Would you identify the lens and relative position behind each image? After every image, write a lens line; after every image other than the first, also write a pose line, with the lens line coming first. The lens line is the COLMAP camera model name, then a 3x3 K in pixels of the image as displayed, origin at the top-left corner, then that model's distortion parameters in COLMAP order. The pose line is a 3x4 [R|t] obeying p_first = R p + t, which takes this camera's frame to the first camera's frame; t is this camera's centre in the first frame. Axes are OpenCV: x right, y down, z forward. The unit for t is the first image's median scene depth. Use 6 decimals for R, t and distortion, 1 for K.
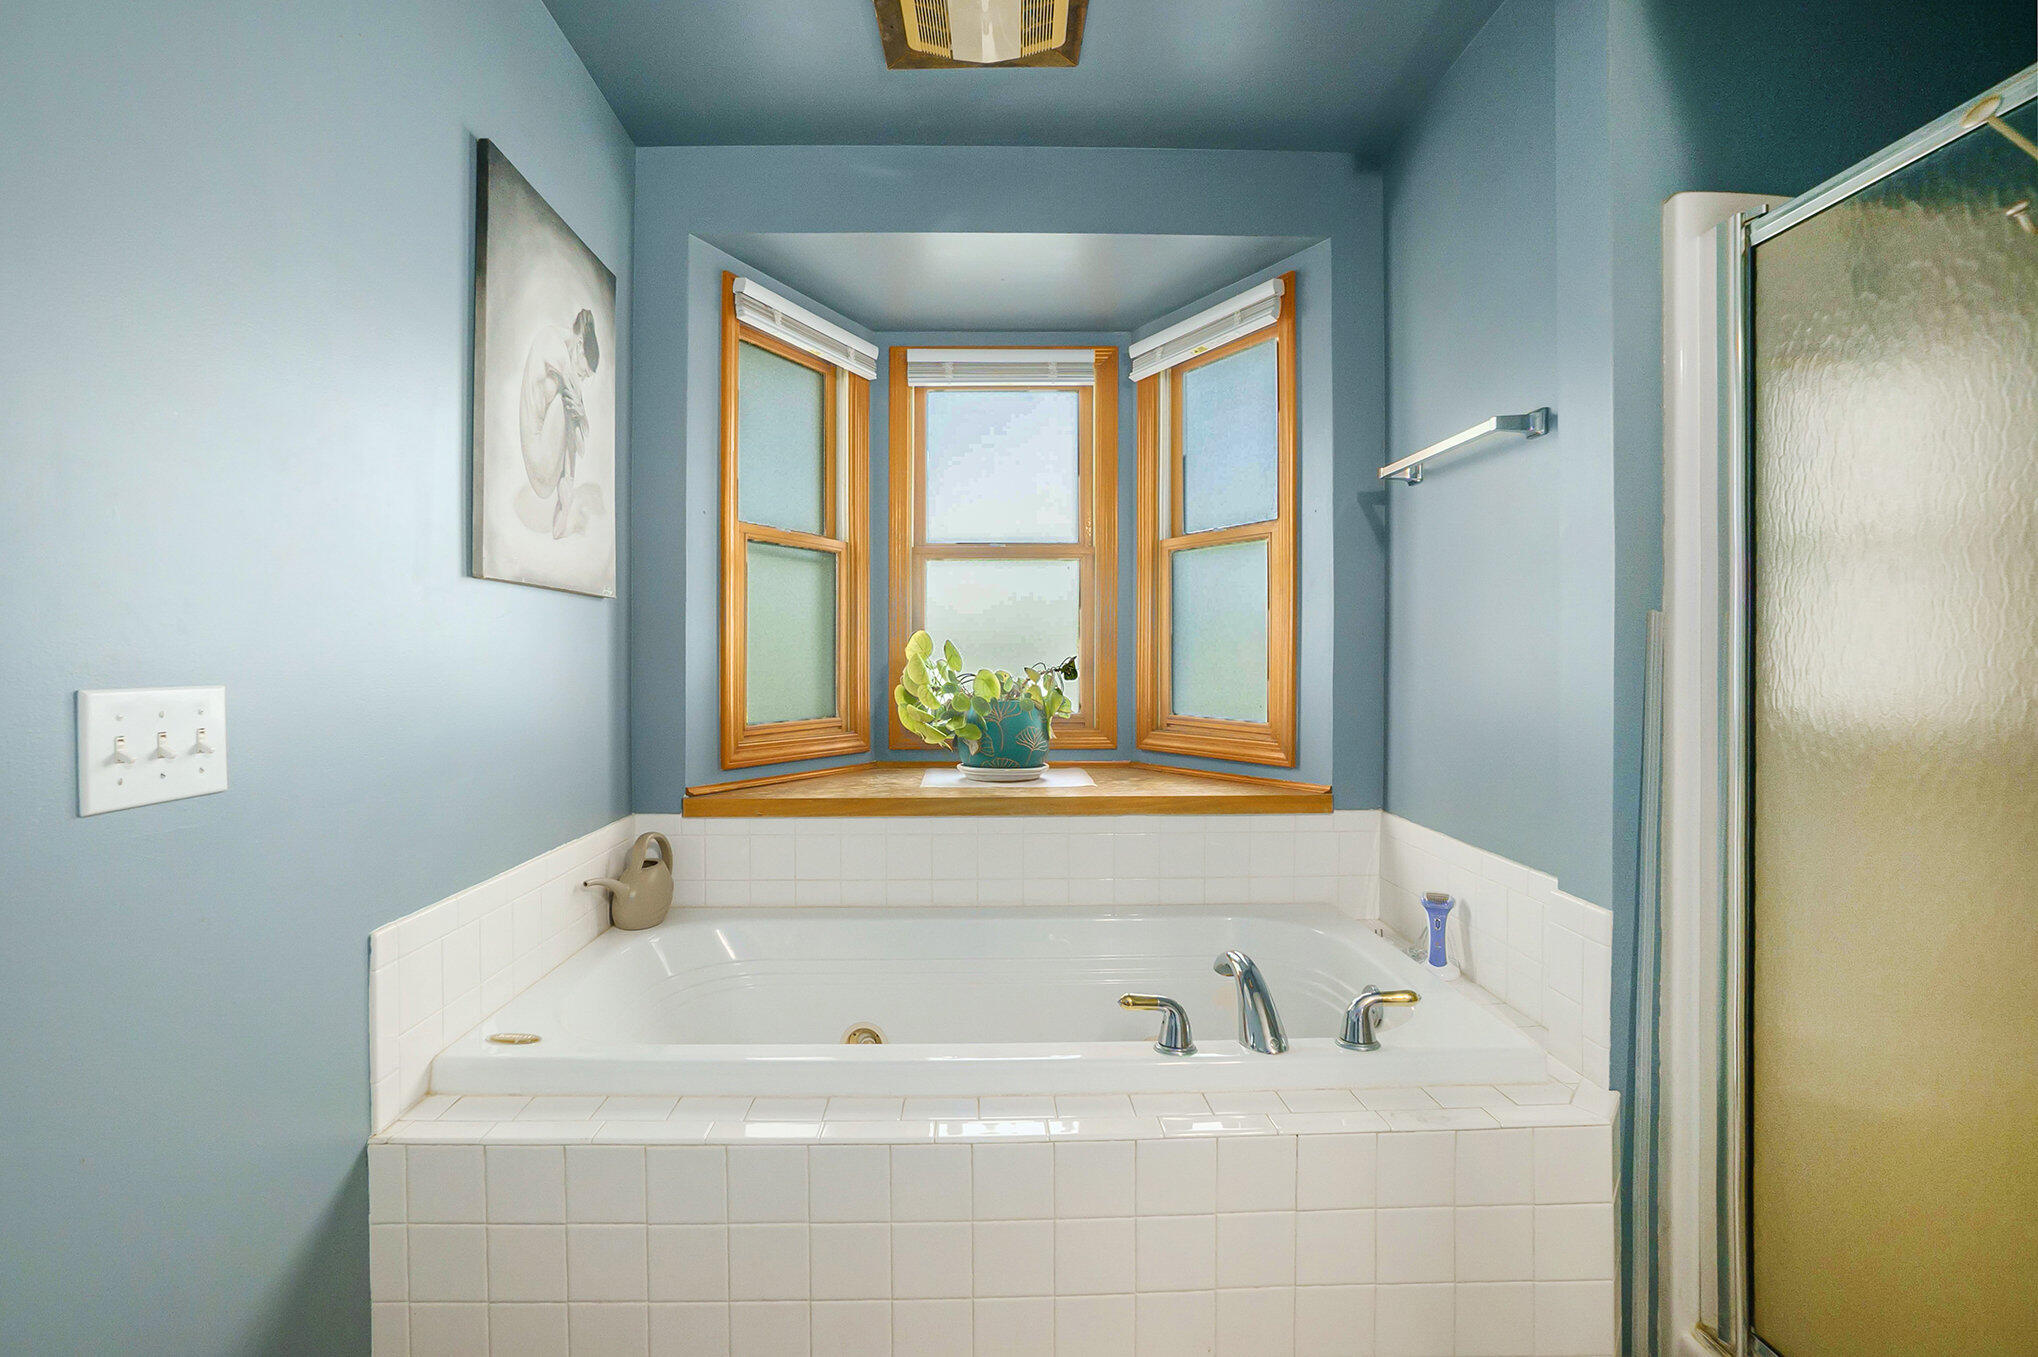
lens RADIAL K [[936.9, 0, 1010.1], [0, 936.9, 680.2], [0, 0, 1]] dist [-0.045571, 0.009708]
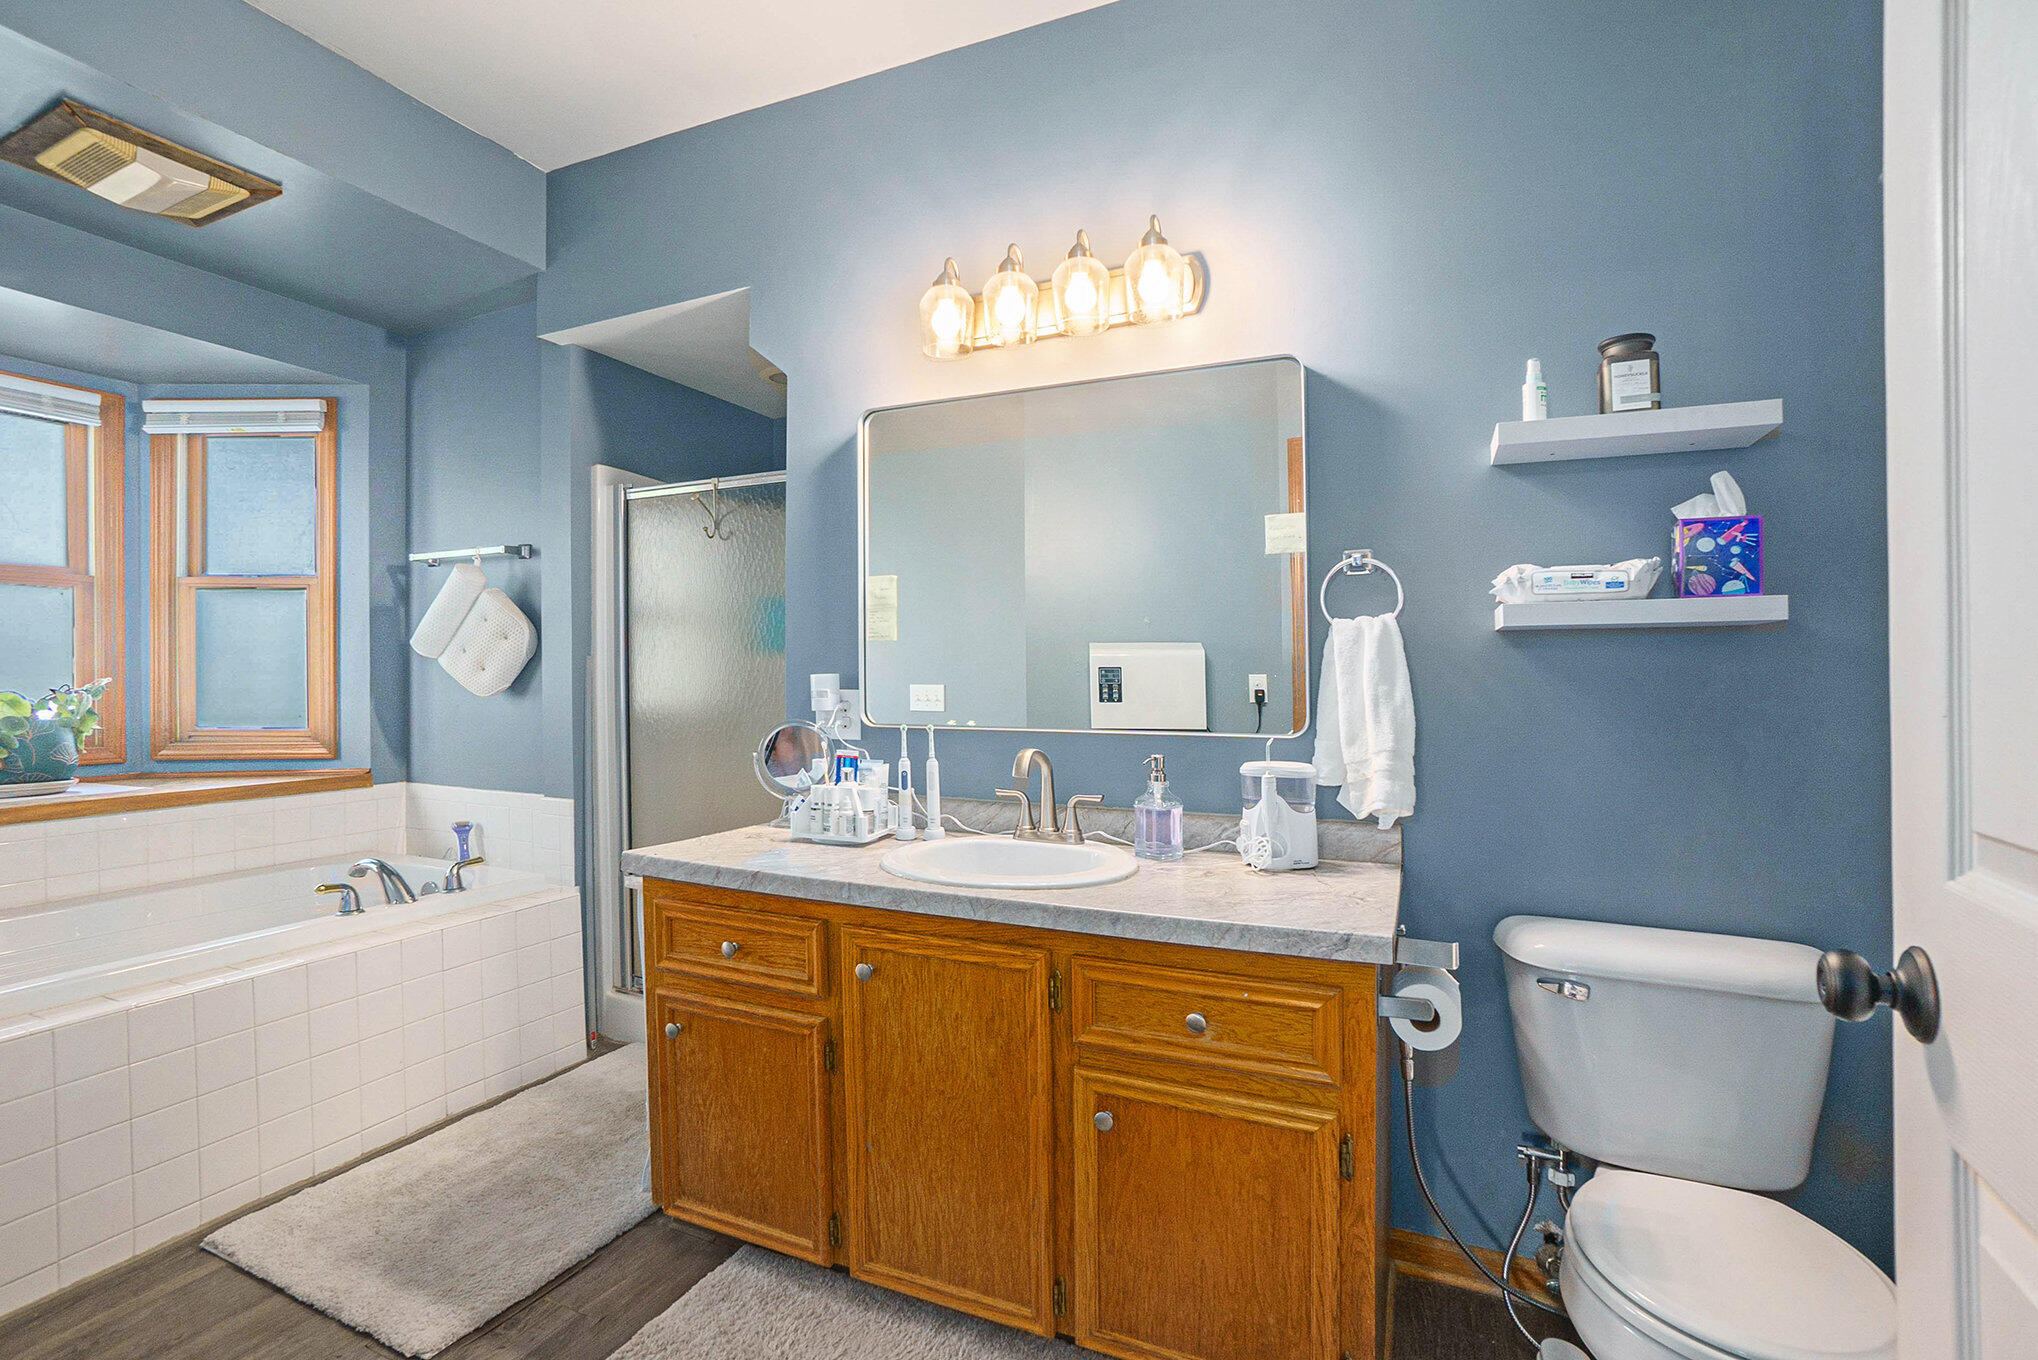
lens RADIAL K [[936.9, 0, 1014.6], [0, 936.9, 681.8], [0, 0, 1]] dist [-0.045571, 0.009708]
pose [[0.429508, -0.007640, 0.903031, -0.506322], [0.026329, 0.999645, -0.004066, 0.013383], [-0.902679, 0.025522, 0.429557, -0.506349]]
